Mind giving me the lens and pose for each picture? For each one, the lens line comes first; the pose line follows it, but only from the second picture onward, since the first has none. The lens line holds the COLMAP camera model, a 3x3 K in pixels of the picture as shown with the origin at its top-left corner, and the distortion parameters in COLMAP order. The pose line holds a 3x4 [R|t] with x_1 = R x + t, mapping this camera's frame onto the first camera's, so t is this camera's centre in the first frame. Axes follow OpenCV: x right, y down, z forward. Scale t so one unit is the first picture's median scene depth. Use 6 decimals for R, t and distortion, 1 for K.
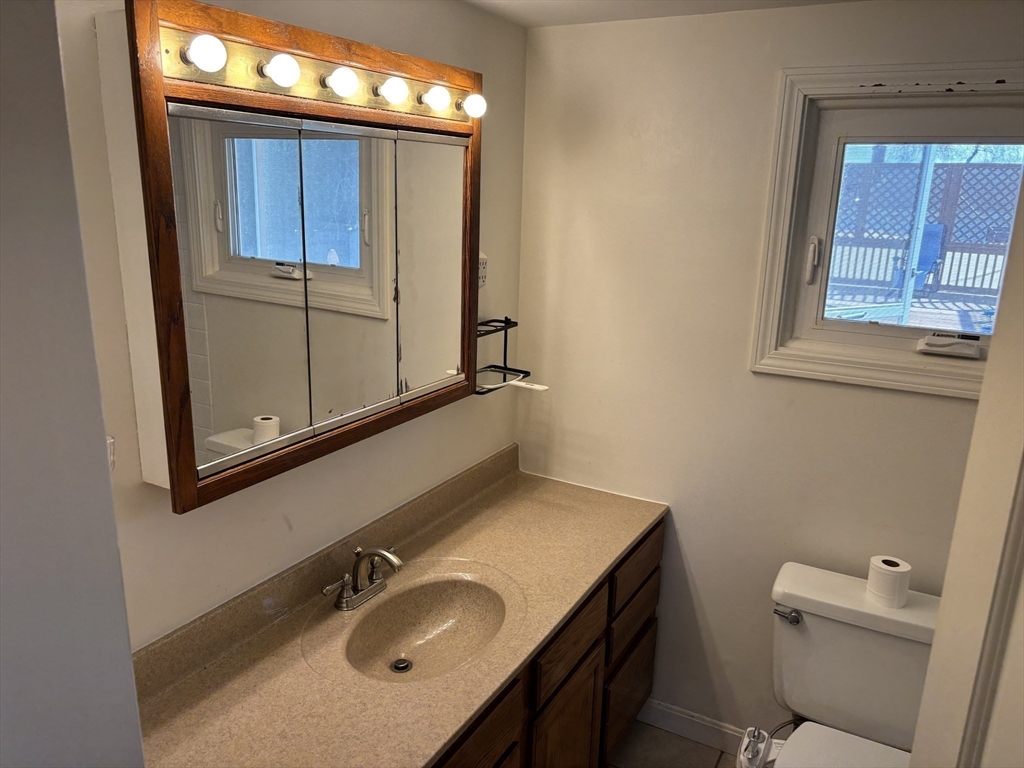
lens RADIAL K [[777.2, 0, 512.0], [0, 777.2, 384.0], [0, 0, 1]] dist [0.023745, -0.011999]
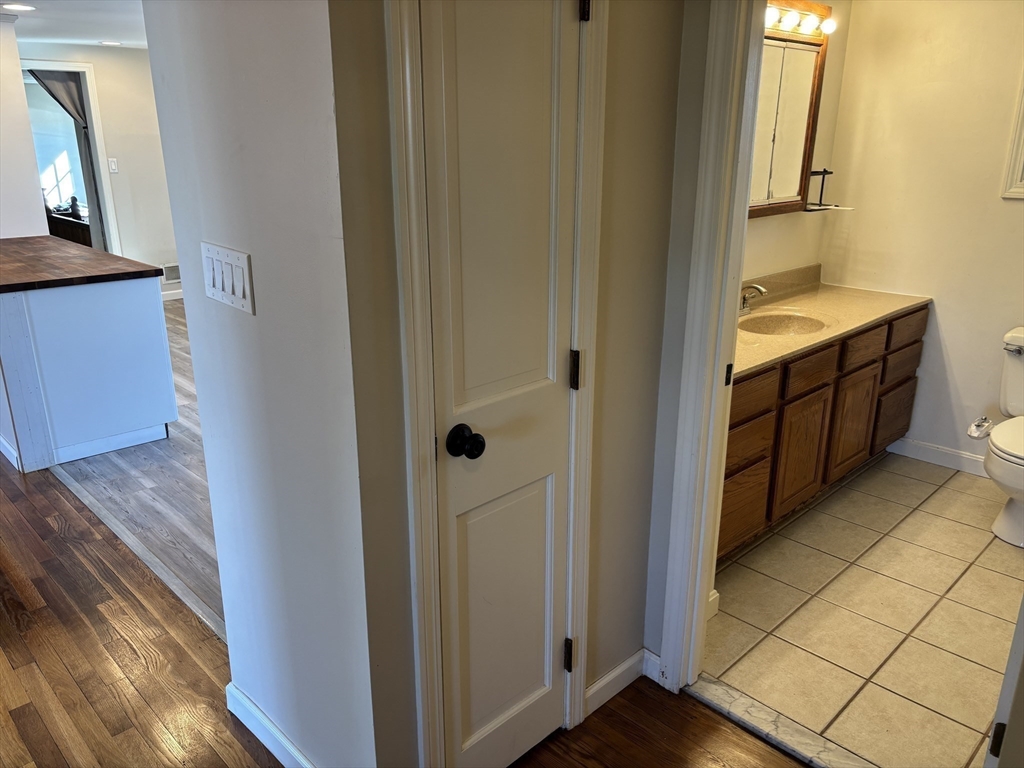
lens RADIAL K [[777.2, 0, 512.0], [0, 777.2, 384.0], [0, 0, 1]] dist [0.023745, -0.011999]
pose [[0.958979, 0.060753, -0.276891, -0.169318], [-0.047364, 0.997374, 0.054795, 0.326383], [0.279493, -0.039432, 0.959338, -0.780161]]
